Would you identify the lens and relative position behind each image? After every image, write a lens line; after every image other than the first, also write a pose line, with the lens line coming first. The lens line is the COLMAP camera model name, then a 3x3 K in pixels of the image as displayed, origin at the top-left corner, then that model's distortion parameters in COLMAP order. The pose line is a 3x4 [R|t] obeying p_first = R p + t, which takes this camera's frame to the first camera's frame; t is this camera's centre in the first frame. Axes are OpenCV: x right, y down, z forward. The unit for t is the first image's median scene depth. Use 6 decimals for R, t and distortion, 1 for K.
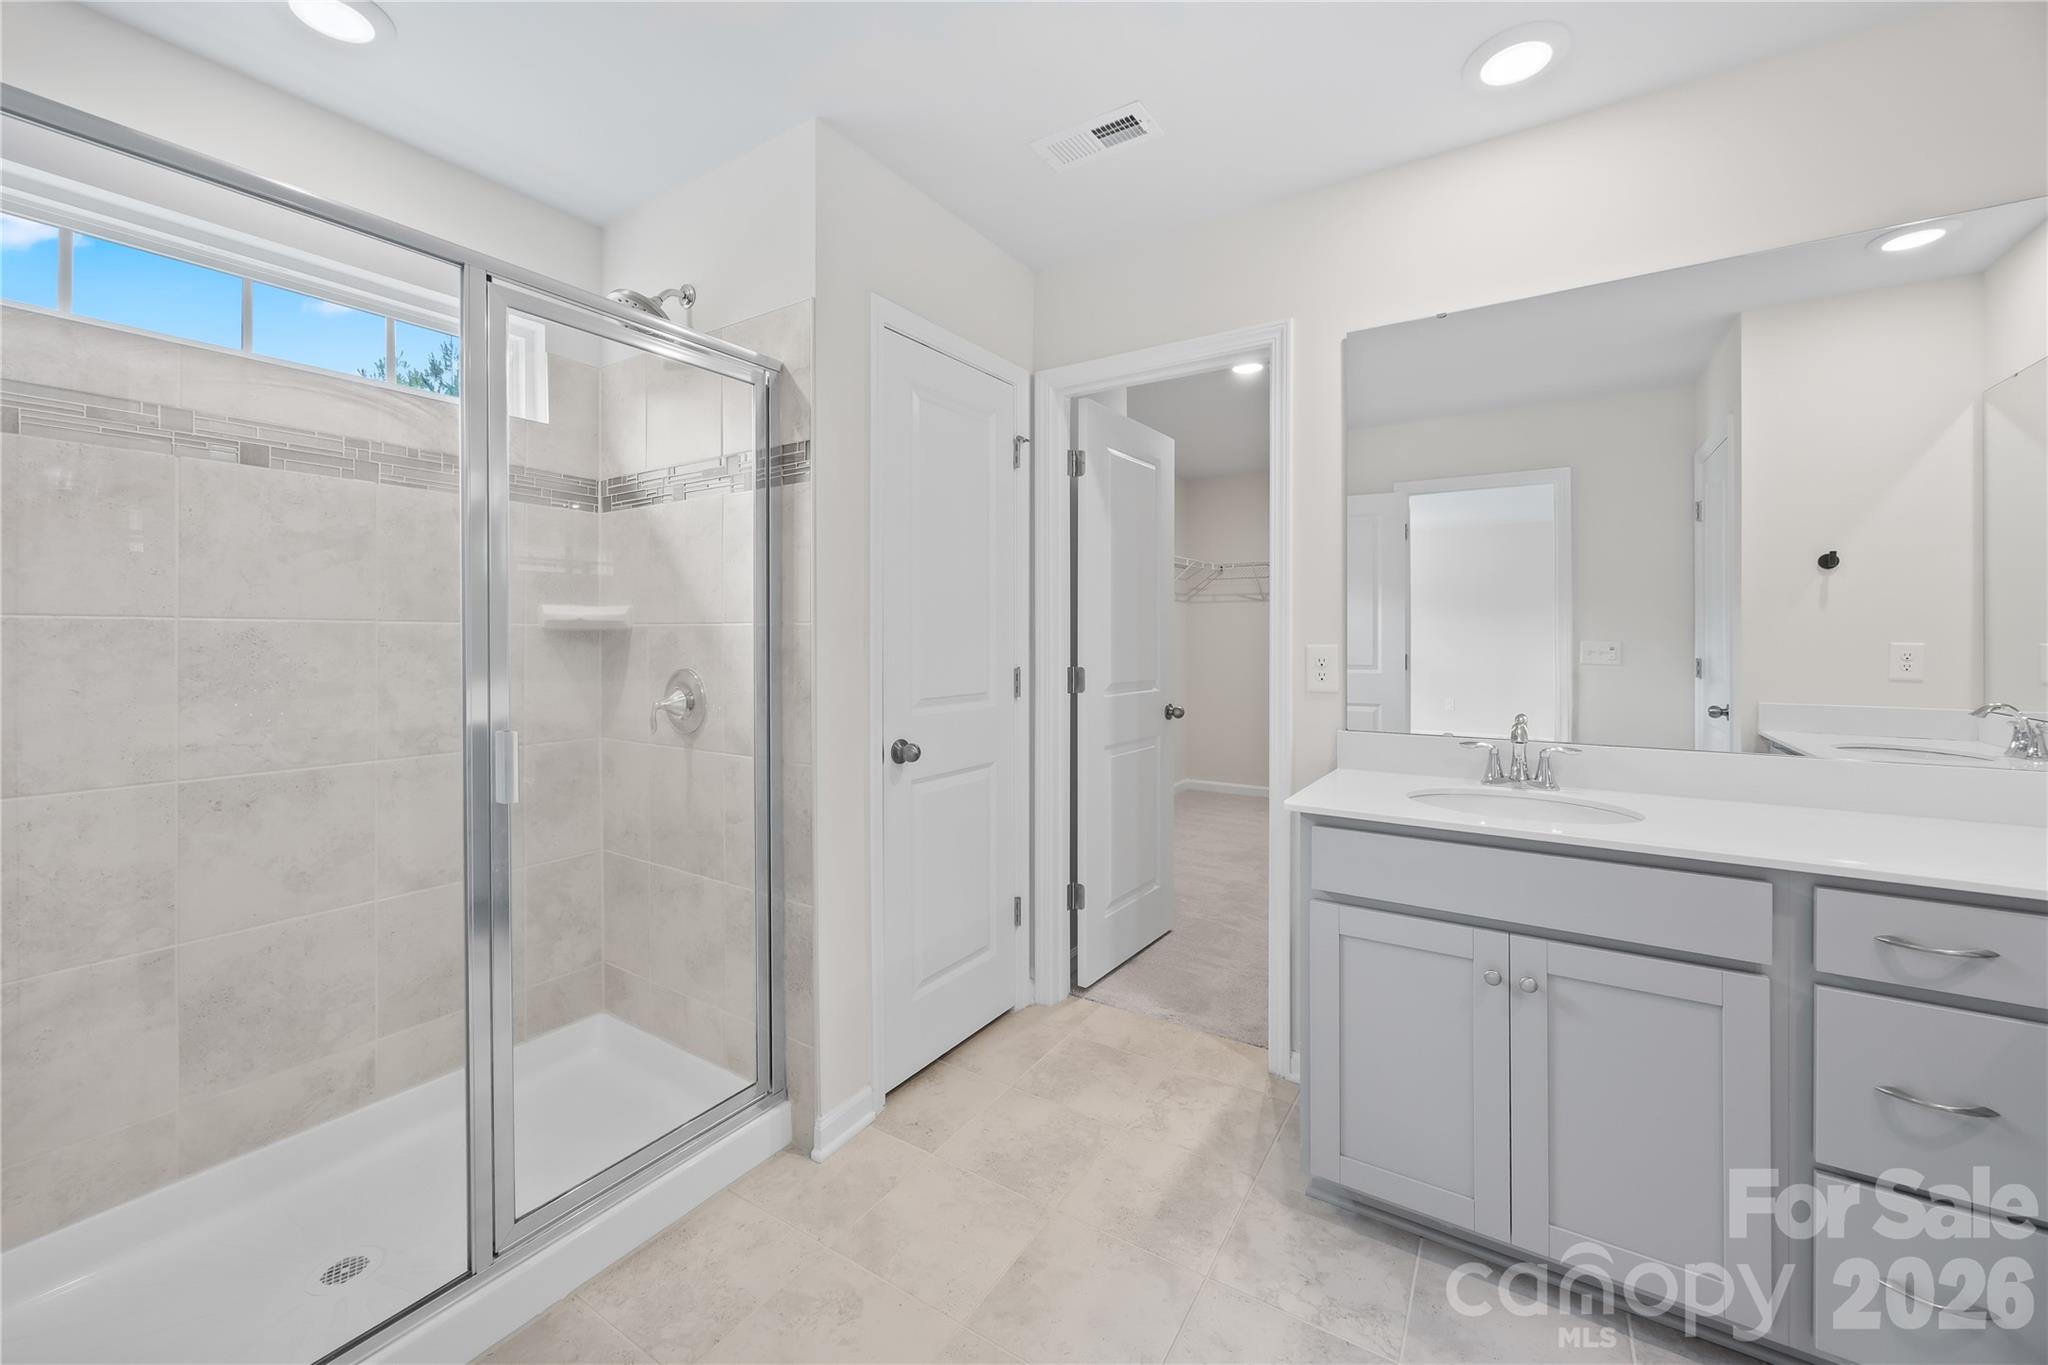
lens RADIAL K [[804.6, 0, 1018.8], [0, 804.6, 636.5], [0, 0, 1]] dist [-0.000083, -0.000010]
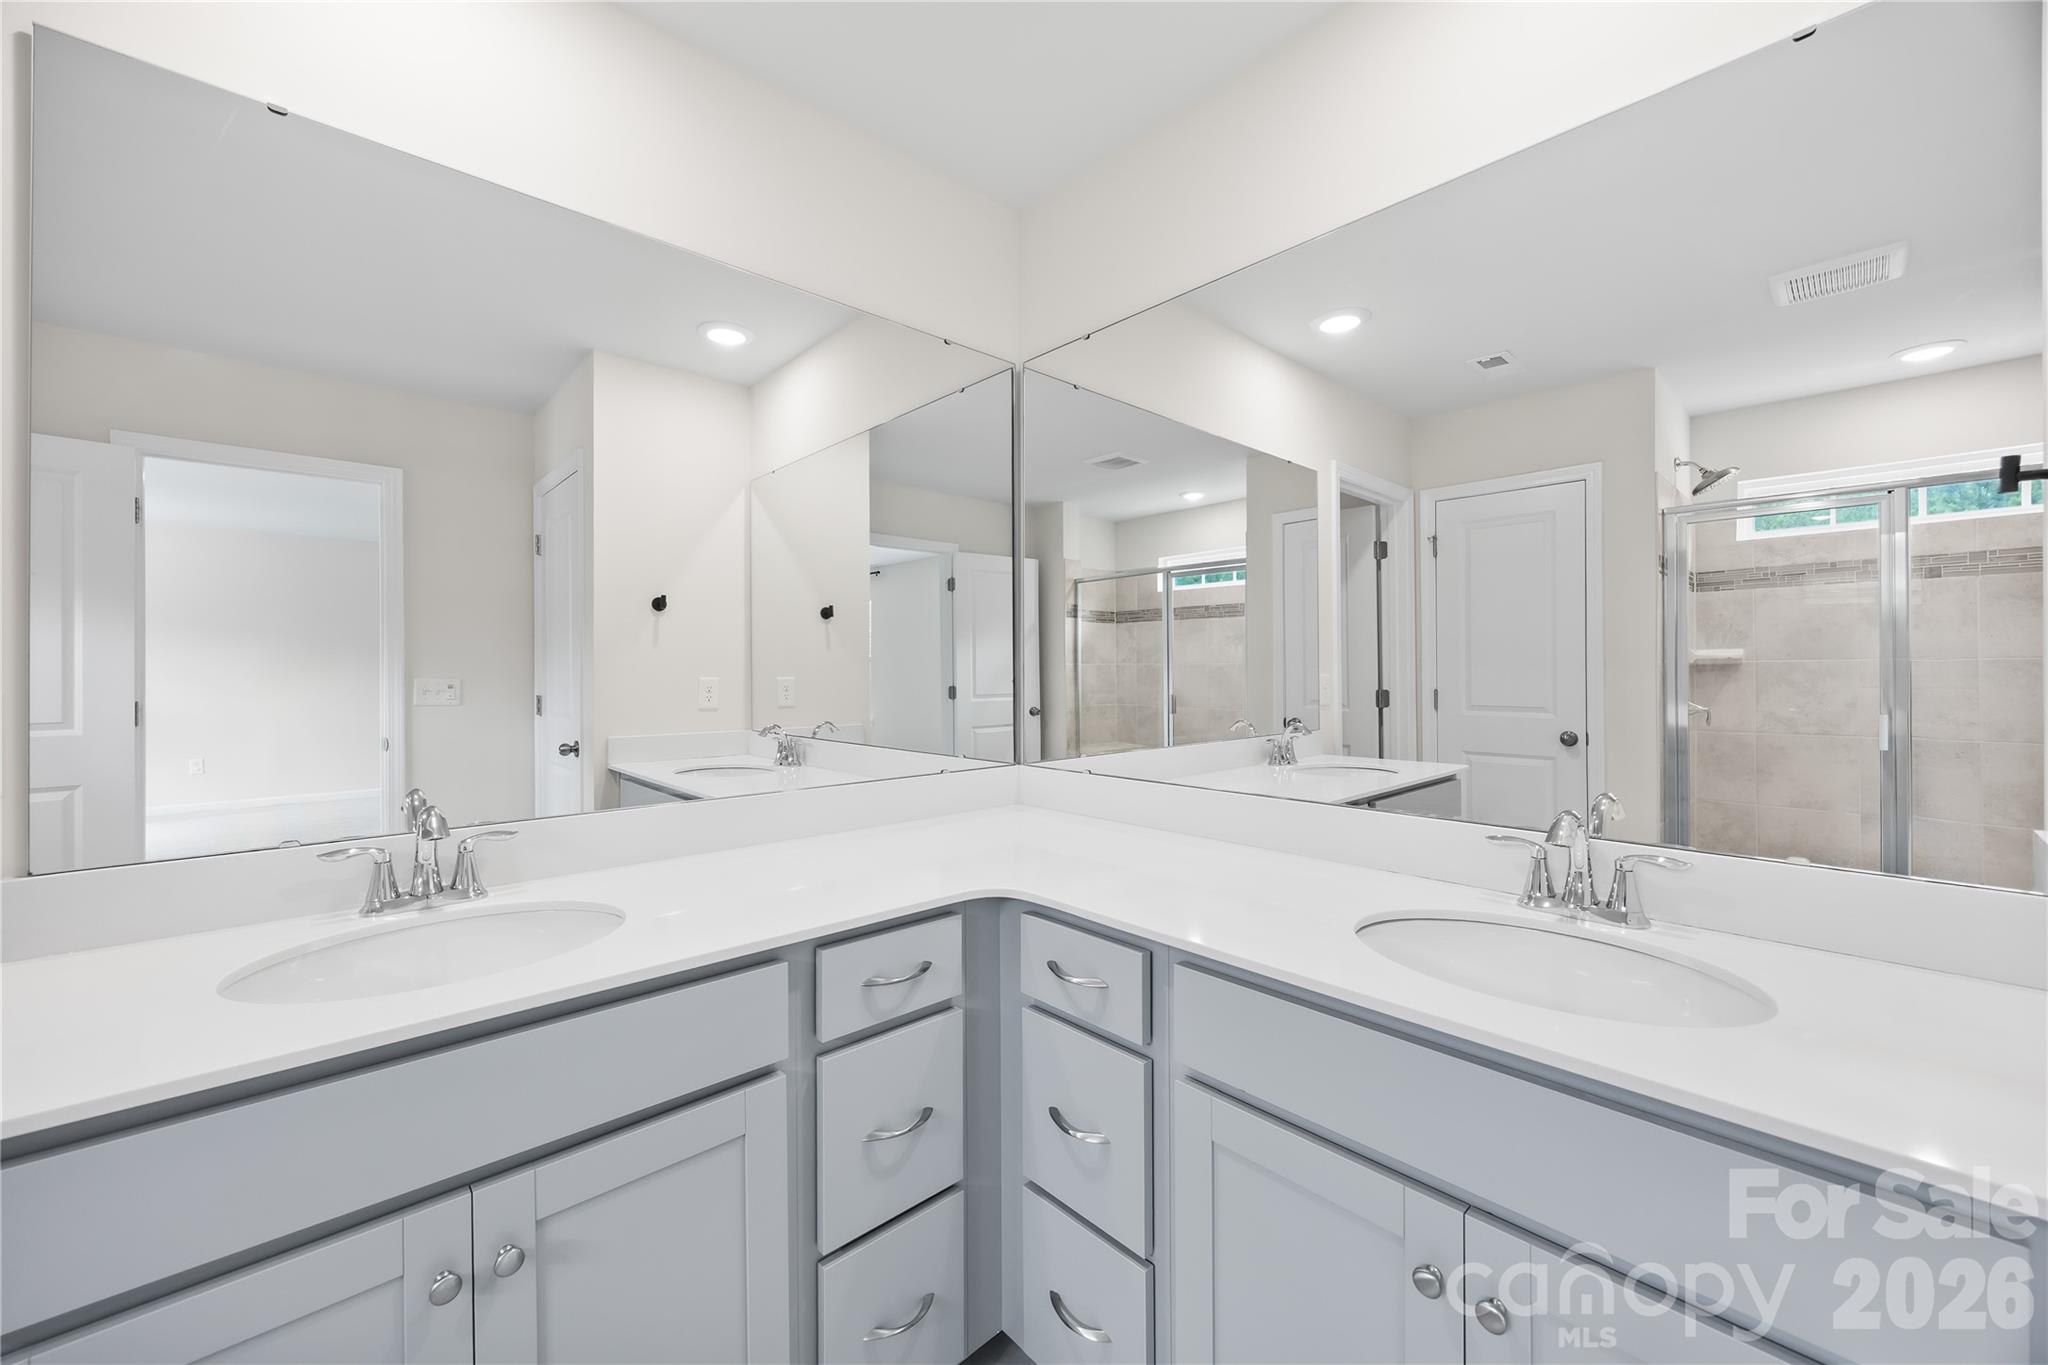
lens RADIAL K [[791.6, 0, 1021.2], [0, 791.6, 669.9], [0, 0, 1]] dist [-0.007669, 0.000344]
pose [[0.254227, 0.000371, 0.967144, 0.089956], [0.004485, 0.999989, -0.001562, 0.000456], [-0.967134, 0.004734, 0.254223, 0.256621]]
